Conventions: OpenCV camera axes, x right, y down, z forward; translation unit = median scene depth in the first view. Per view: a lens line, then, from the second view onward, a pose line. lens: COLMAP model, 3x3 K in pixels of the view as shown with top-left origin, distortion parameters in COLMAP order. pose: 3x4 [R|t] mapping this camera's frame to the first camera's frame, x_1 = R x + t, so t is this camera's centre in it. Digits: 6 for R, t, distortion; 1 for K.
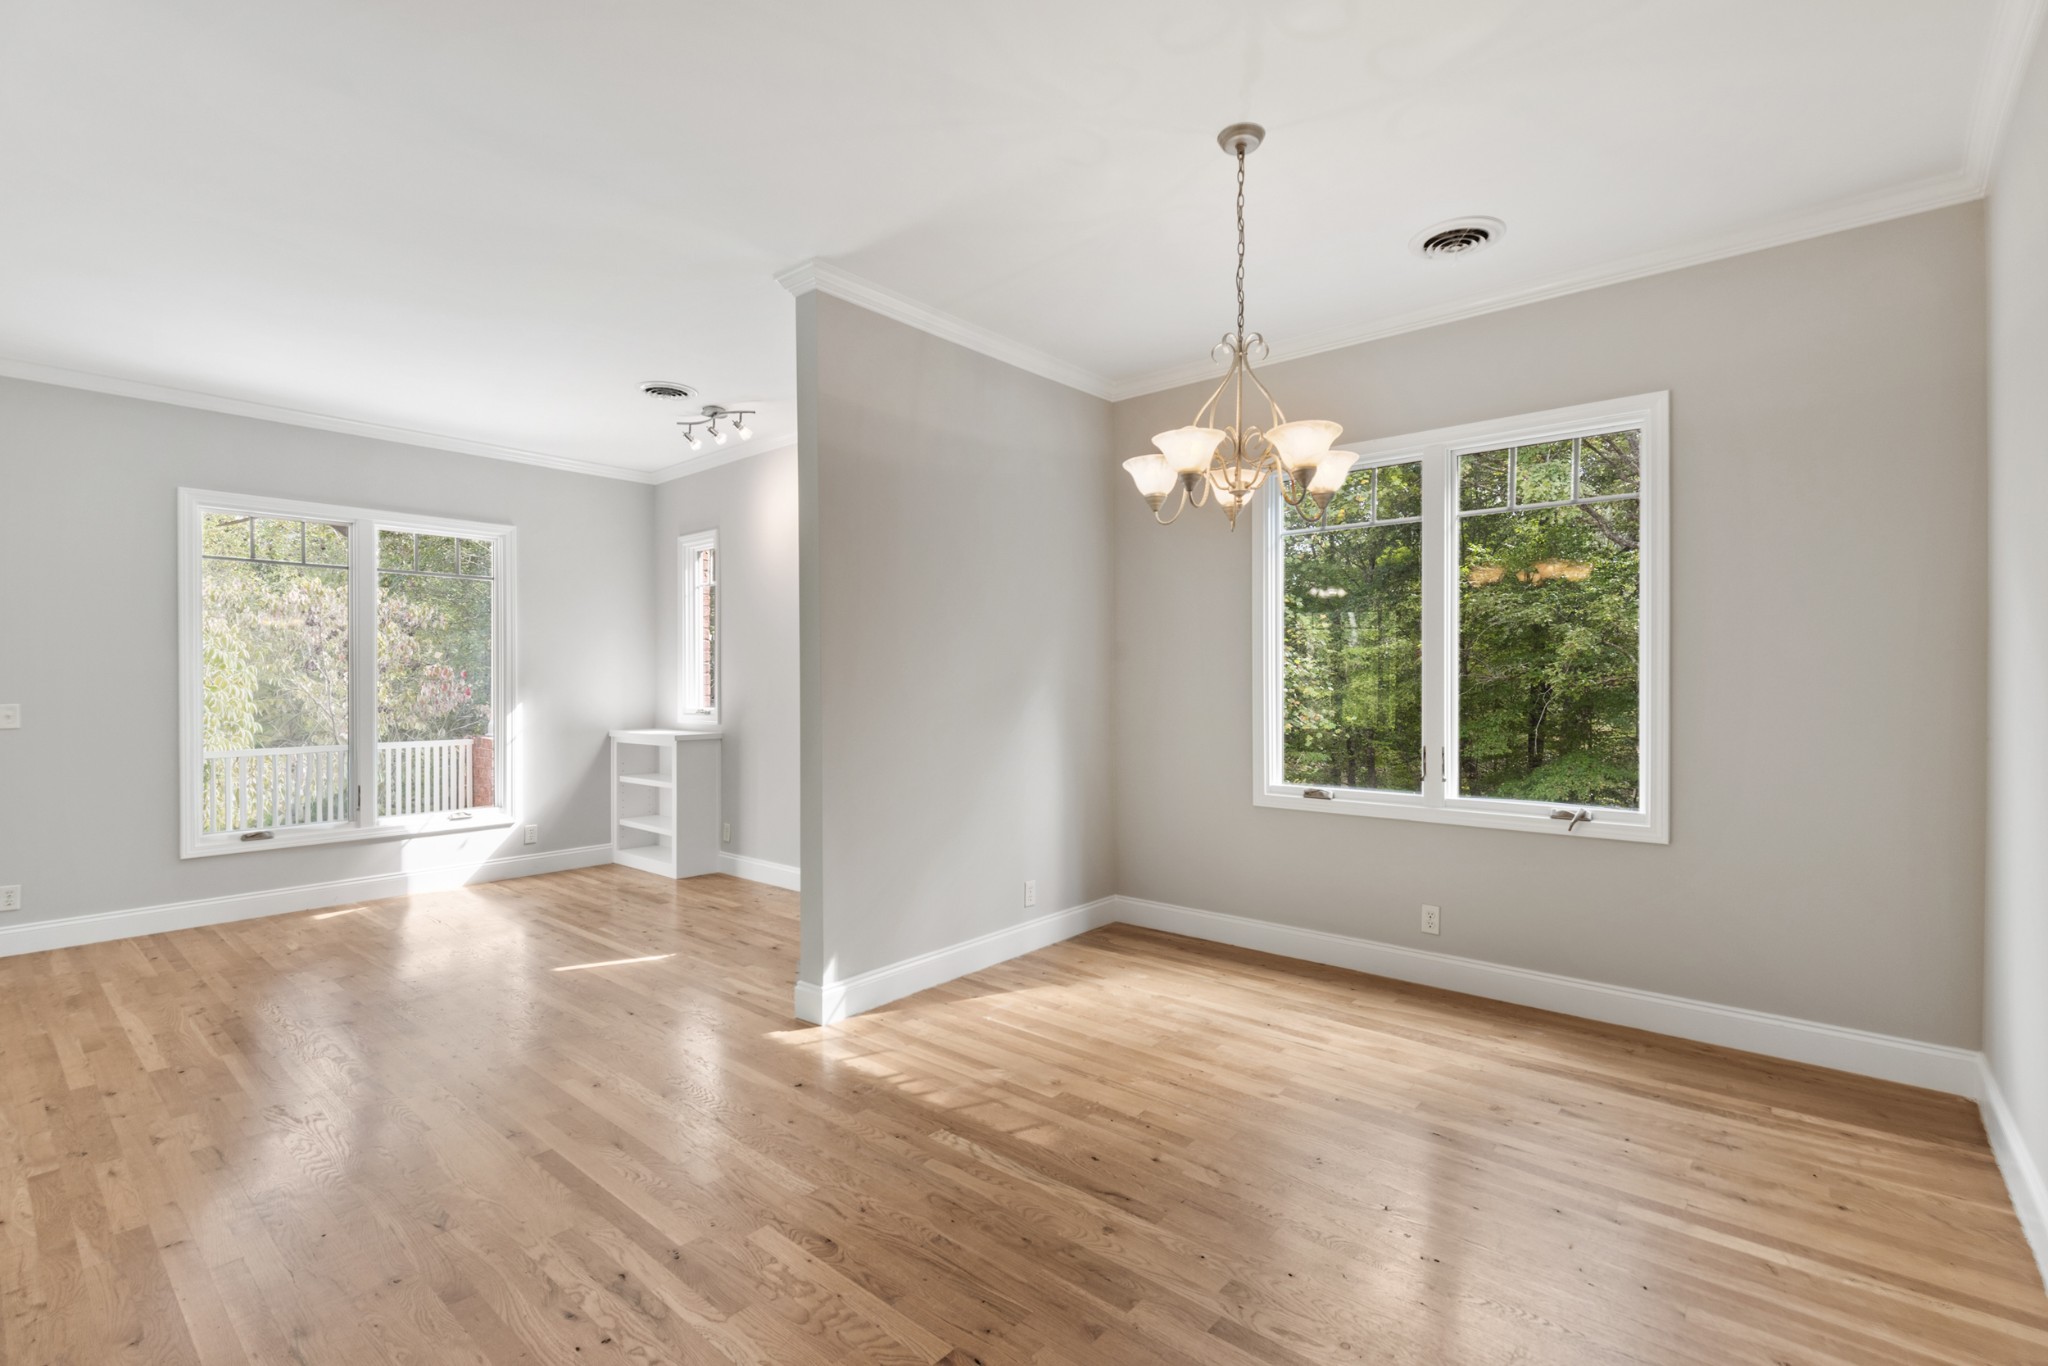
lens RADIAL K [[944.4, 0, 1010.5], [0, 944.4, 684.1], [0, 0, 1]] dist [0.013444, -0.001203]
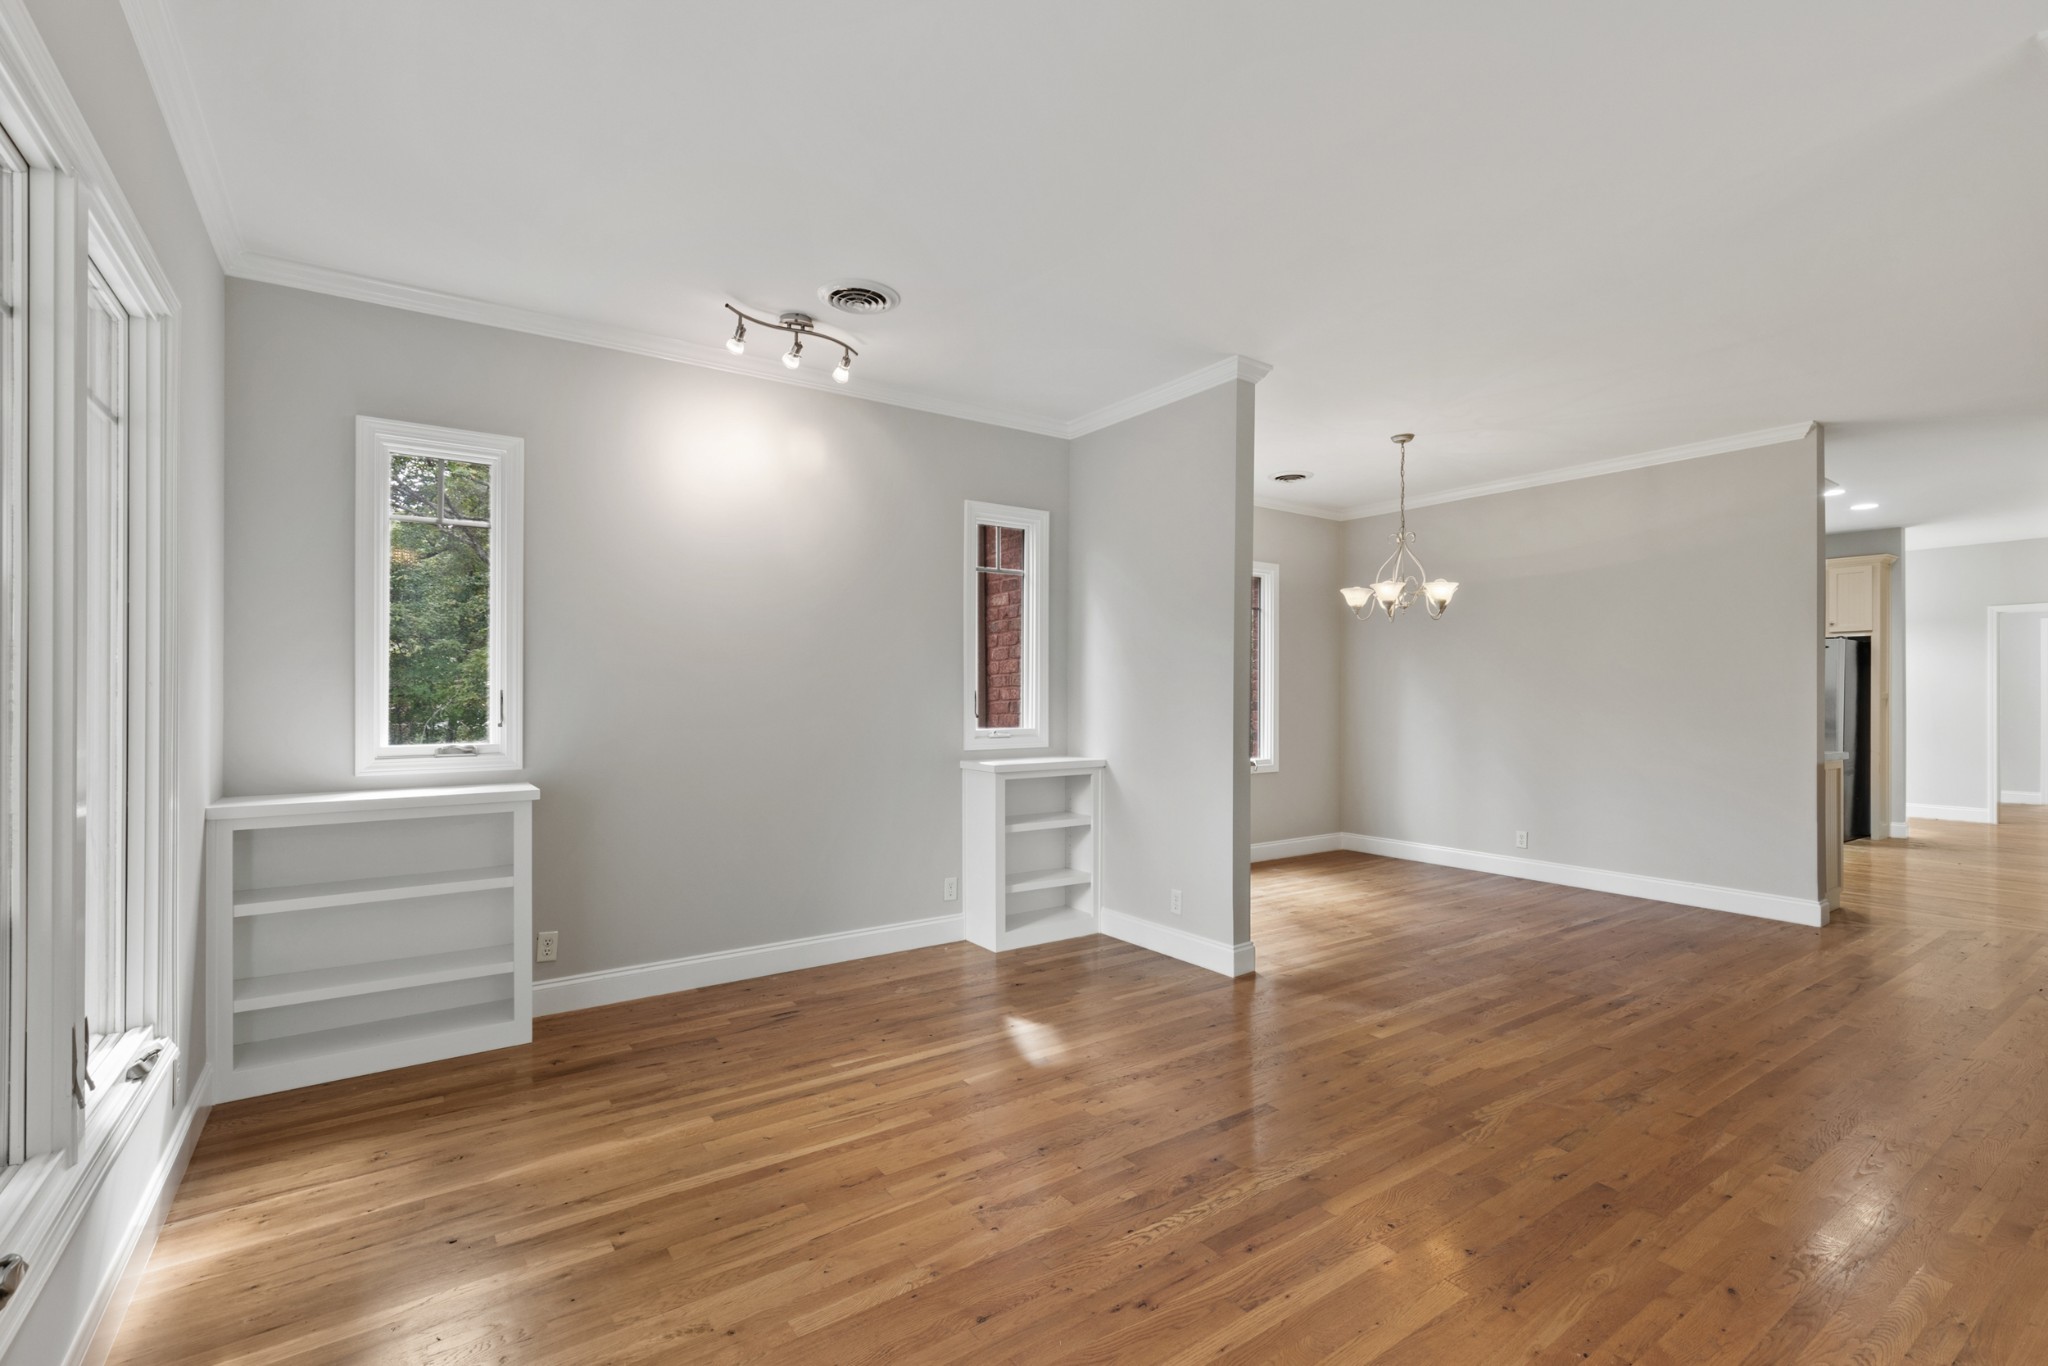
lens RADIAL K [[944.4, 0, 1072.3], [0, 944.4, 696.5], [0, 0, 1]] dist [0.013444, -0.001203]
pose [[0.202980, 0.003436, 0.979177, -1.178620], [0.003567, 0.999985, -0.004249, 0.002047], [-0.979176, 0.004355, 0.202965, 0.784975]]
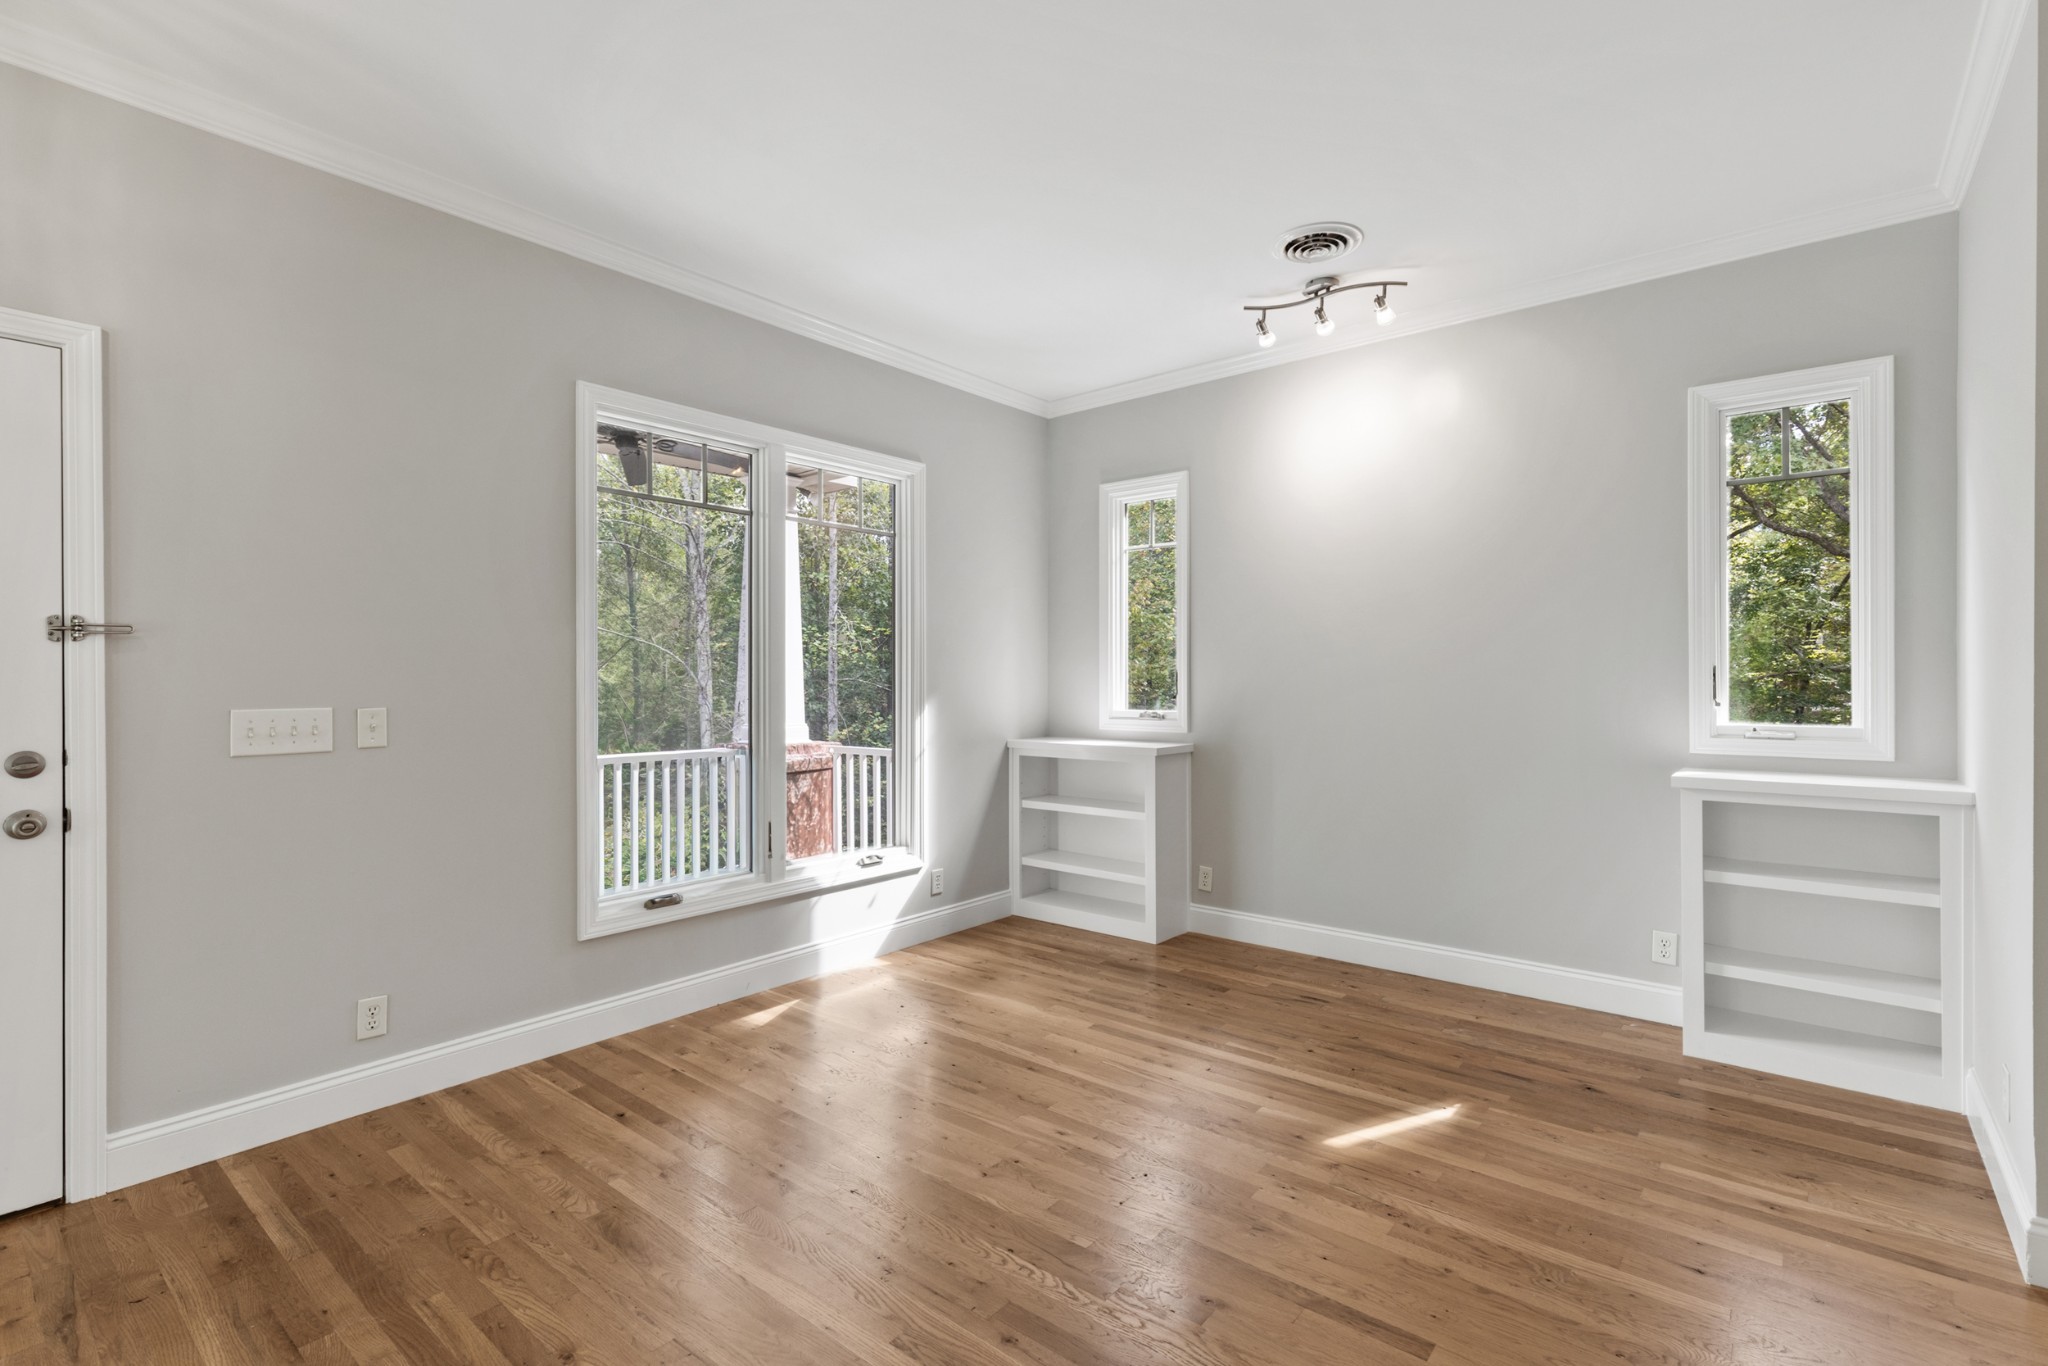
lens RADIAL K [[944.4, 0, 1013.1], [0, 944.4, 681.0], [0, 0, 1]] dist [0.013444, -0.001203]
pose [[0.999371, 0.000809, 0.035451, -0.679970], [-0.000875, 0.999998, 0.001861, 0.000791], [-0.035450, -0.001891, 0.999370, 0.377045]]
